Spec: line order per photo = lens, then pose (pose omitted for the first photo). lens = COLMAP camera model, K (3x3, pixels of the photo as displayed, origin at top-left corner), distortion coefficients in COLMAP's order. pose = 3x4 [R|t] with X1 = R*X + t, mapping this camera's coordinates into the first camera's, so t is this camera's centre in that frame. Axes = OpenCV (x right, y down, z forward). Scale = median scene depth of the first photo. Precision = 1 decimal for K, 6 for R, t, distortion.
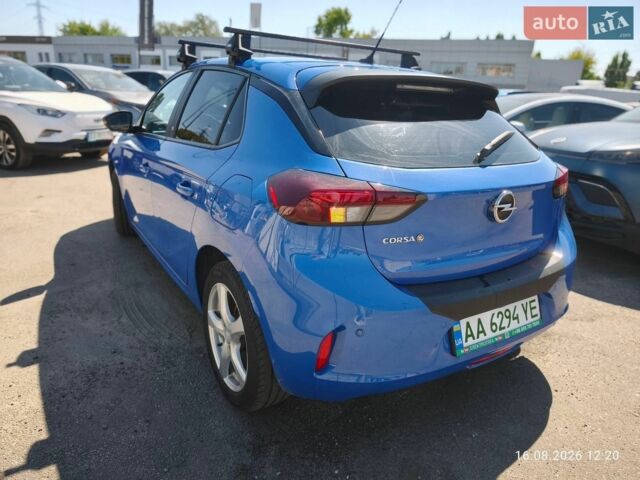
lens RADIAL K [[446.4, 0, 327.2], [0, 446.4, 237.1], [0, 0, 1]] dist [0.022240, -0.030716]
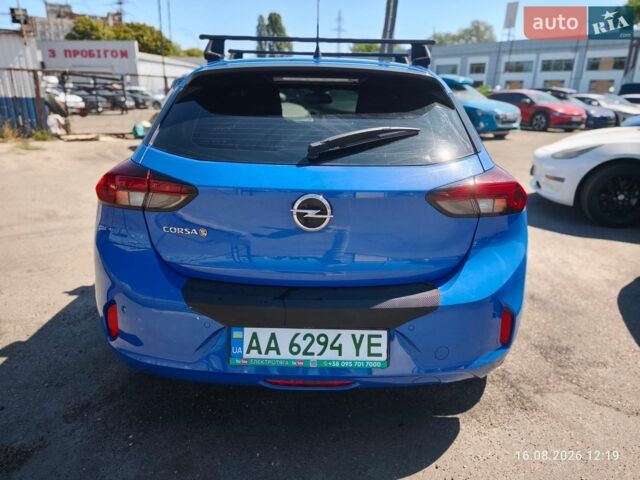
lens RADIAL K [[446.4, 0, 327.2], [0, 446.4, 237.1], [0, 0, 1]] dist [0.022240, -0.030716]
pose [[0.838644, 0.135836, -0.527471, 0.848013], [-0.144046, 0.989237, 0.025728, -0.045591], [0.525288, 0.054404, 0.849184, 0.277949]]
